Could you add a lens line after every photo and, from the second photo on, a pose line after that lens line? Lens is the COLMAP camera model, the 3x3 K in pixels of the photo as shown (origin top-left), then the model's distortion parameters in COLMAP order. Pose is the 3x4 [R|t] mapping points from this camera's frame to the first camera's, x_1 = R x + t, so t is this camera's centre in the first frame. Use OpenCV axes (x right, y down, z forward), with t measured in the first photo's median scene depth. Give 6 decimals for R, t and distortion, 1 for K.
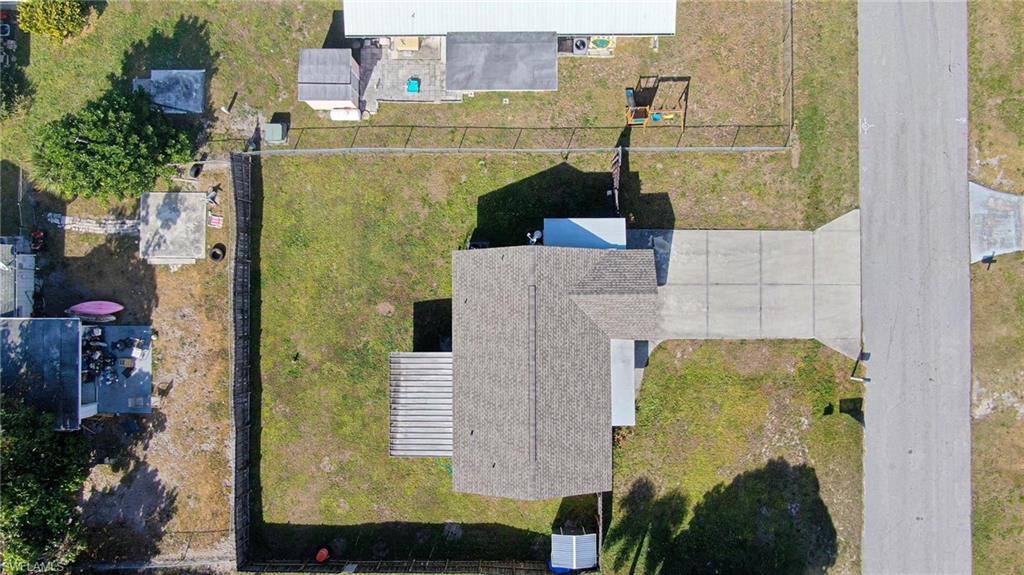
lens RADIAL K [[758.2, 0, 512.5], [0, 758.2, 296.8], [0, 0, 1]] dist [-0.011545, 0.010369]
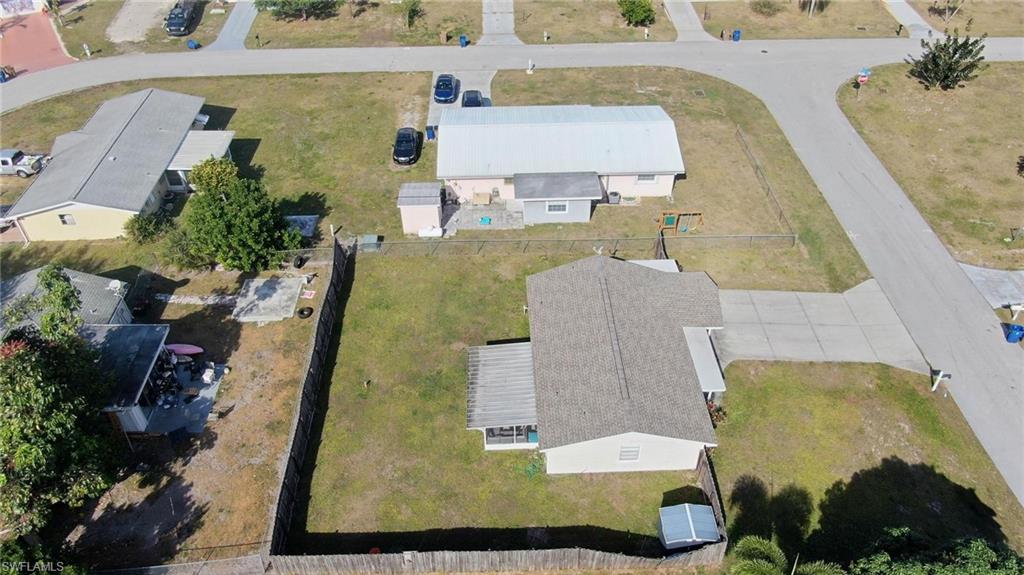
lens RADIAL K [[758.2, 0, 512.8], [0, 758.2, 295.6], [0, 0, 1]] dist [-0.011545, 0.010369]
pose [[0.999462, -0.017411, 0.027778, -0.122733], [0.032316, 0.665858, -0.745378, 0.742582], [-0.005518, 0.745875, 0.666063, 0.259262]]
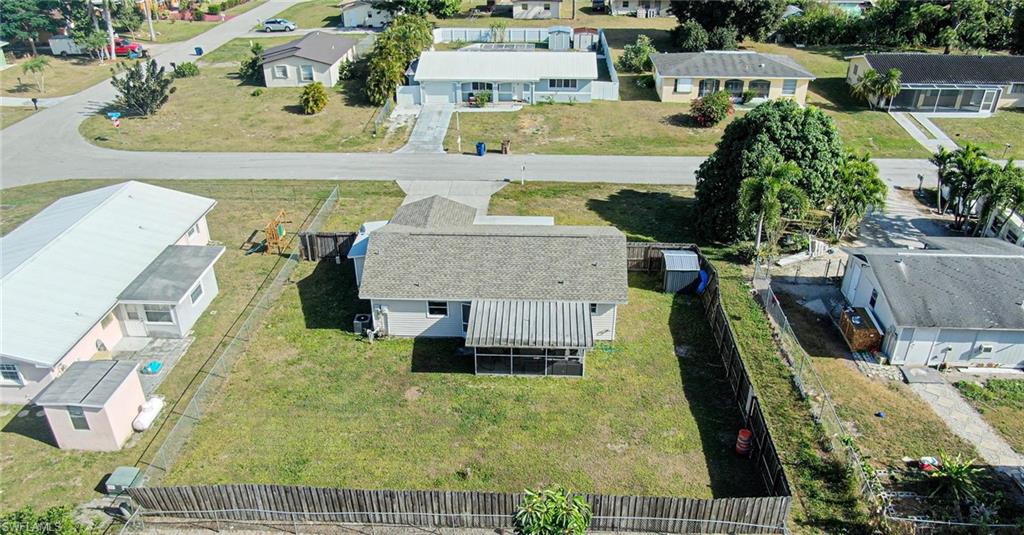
lens RADIAL K [[767.4, 0, 511.8], [0, 767.4, 267.7], [0, 0, 1]] dist [-0.013050, -0.002496]
pose [[0.045648, -0.458809, 0.887361, -0.808503], [0.998928, 0.027809, -0.037009, 0.142854], [-0.007696, 0.888099, 0.459587, 0.516563]]
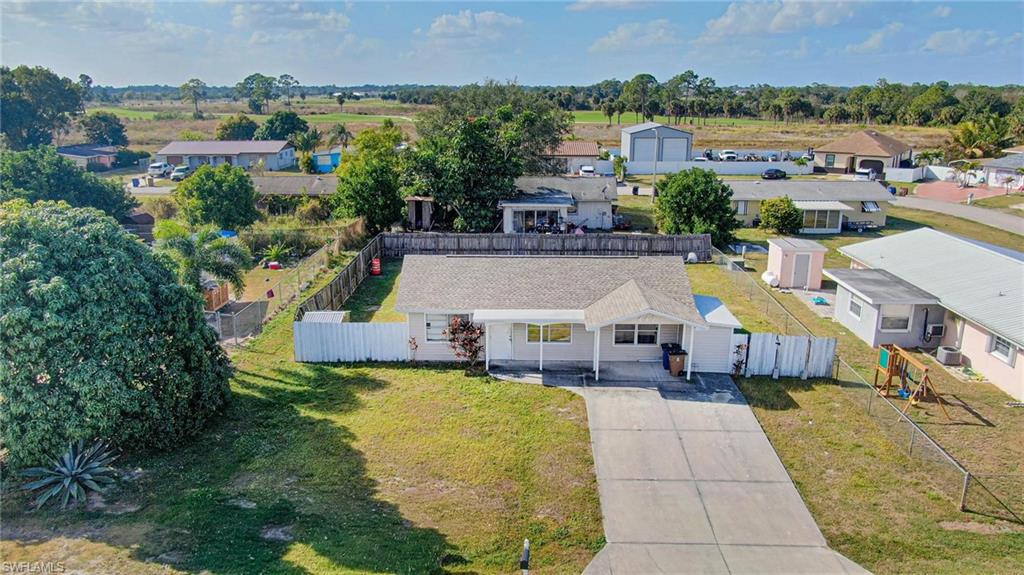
lens RADIAL K [[738.6, 0, 506.8], [0, 738.6, 288.2], [0, 0, 1]] dist [-0.004701, 0.000639]
pose [[-0.029128, 0.273289, -0.961491, 0.818348], [-0.999530, 0.001267, 0.030641, 0.105227], [0.009592, 0.961931, 0.273124, 0.716114]]
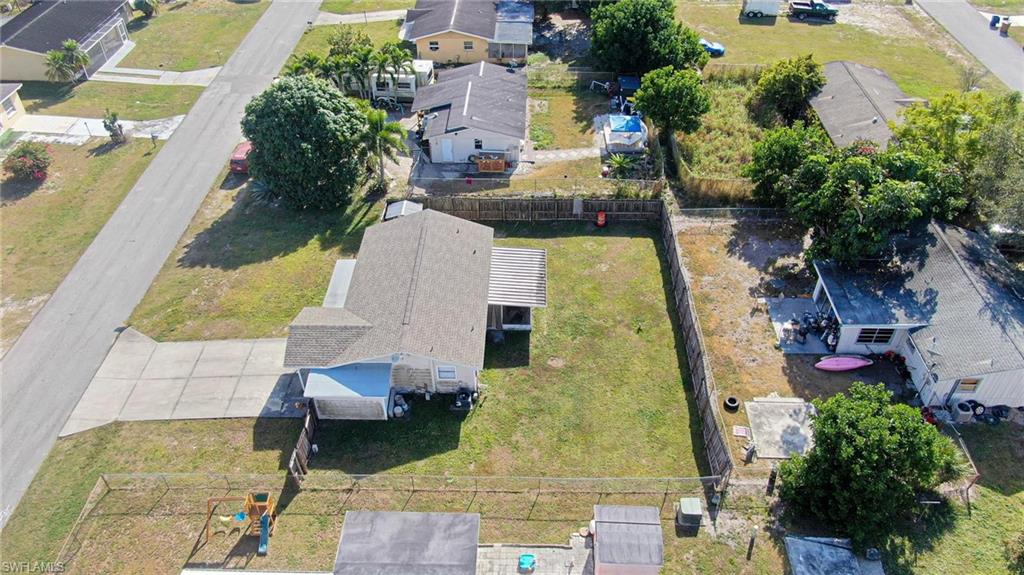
lens RADIAL K [[758.2, 0, 511.4], [0, 758.2, 288.6], [0, 0, 1]] dist [-0.011545, 0.010369]
pose [[-0.999334, -0.003931, 0.036287, -0.143666], [0.030490, -0.636408, 0.770750, -0.715766], [0.020064, 0.771343, 0.636103, 0.266913]]
